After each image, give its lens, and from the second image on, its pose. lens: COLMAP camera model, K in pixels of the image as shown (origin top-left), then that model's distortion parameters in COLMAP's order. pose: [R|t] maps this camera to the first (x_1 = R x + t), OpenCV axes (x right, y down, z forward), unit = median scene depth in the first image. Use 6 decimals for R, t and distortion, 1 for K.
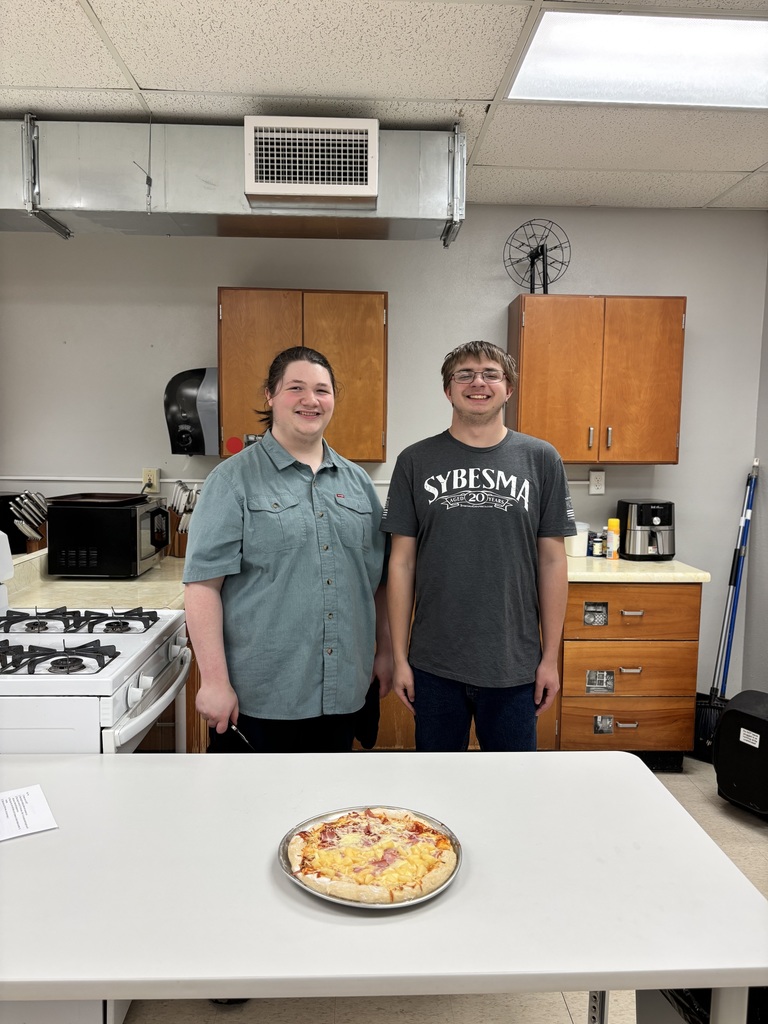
lens RADIAL K [[776.2, 0, 384.0], [0, 776.2, 512.0], [0, 0, 1]] dist [0.019785, -0.006060]
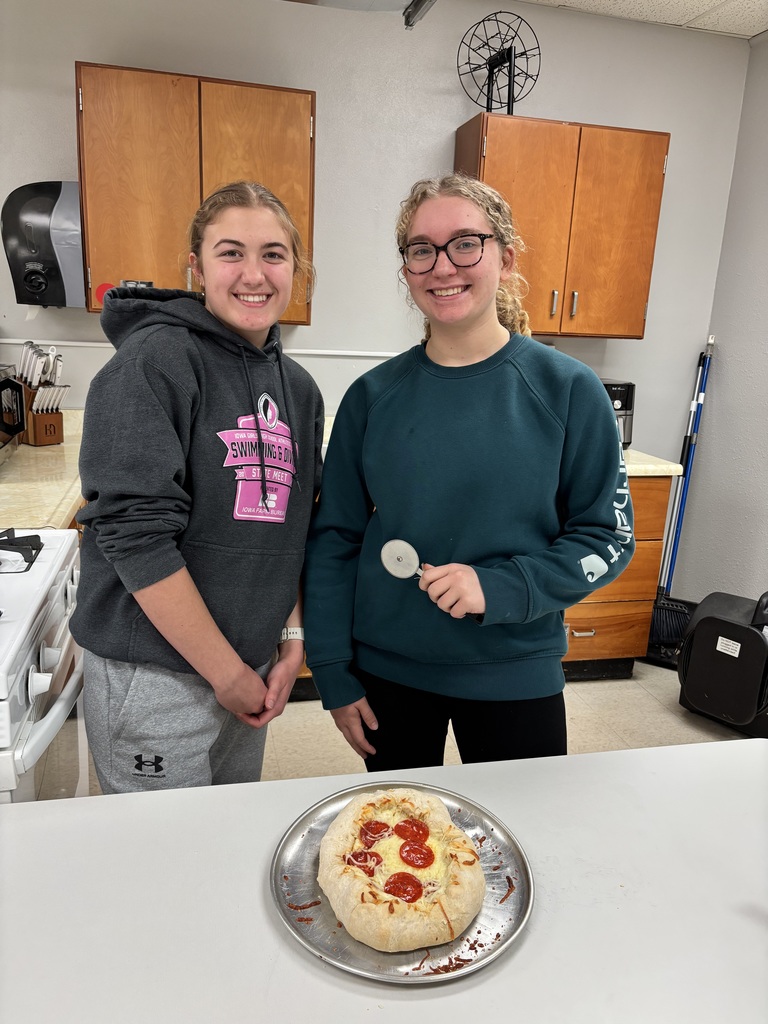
lens RADIAL K [[776.2, 0, 384.0], [0, 776.2, 512.0], [0, 0, 1]] dist [0.019785, -0.006060]
pose [[0.976697, -0.018000, 0.213866, -0.097825], [-0.015814, 0.987732, 0.155353, -0.001075], [-0.214039, -0.155115, 0.964431, 0.195717]]
